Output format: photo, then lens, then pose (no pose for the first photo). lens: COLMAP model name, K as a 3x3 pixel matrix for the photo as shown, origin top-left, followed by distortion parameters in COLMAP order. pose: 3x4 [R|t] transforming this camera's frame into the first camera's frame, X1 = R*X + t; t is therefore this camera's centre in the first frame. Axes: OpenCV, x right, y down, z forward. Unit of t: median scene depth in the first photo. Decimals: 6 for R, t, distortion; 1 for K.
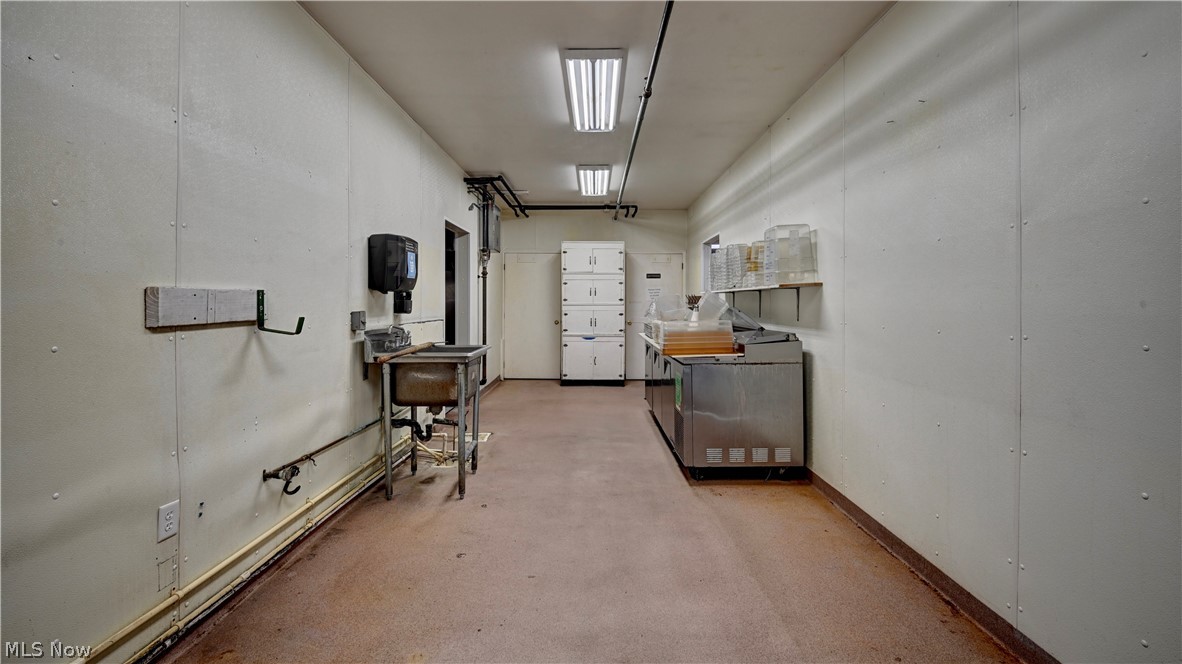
lens RADIAL K [[487.9, 0, 591.0], [0, 487.9, 304.9], [0, 0, 1]] dist [0.004053, -0.000006]
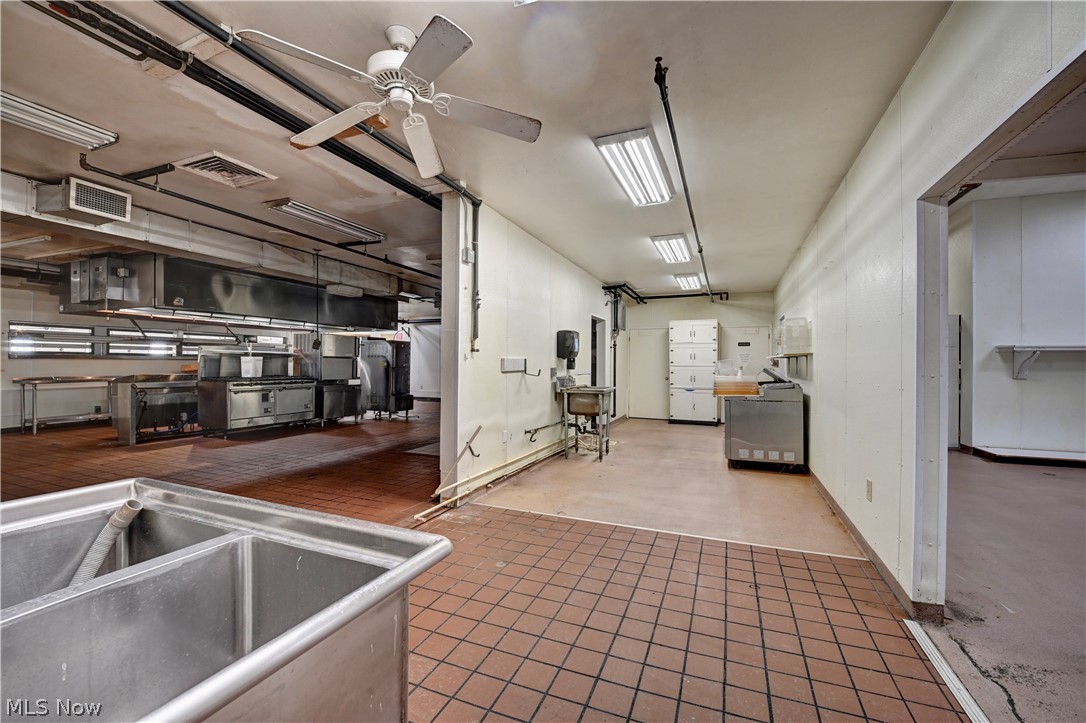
lens RADIAL K [[456.6, 0, 542.9], [0, 456.6, 363.2], [0, 0, 1]] dist [0.003688, 0.000090]
pose [[0.928544, 0.005306, -0.371185, 0.160435], [-0.007600, 0.999960, -0.004717, 0.002237], [0.371145, 0.007201, 0.928547, -0.638910]]
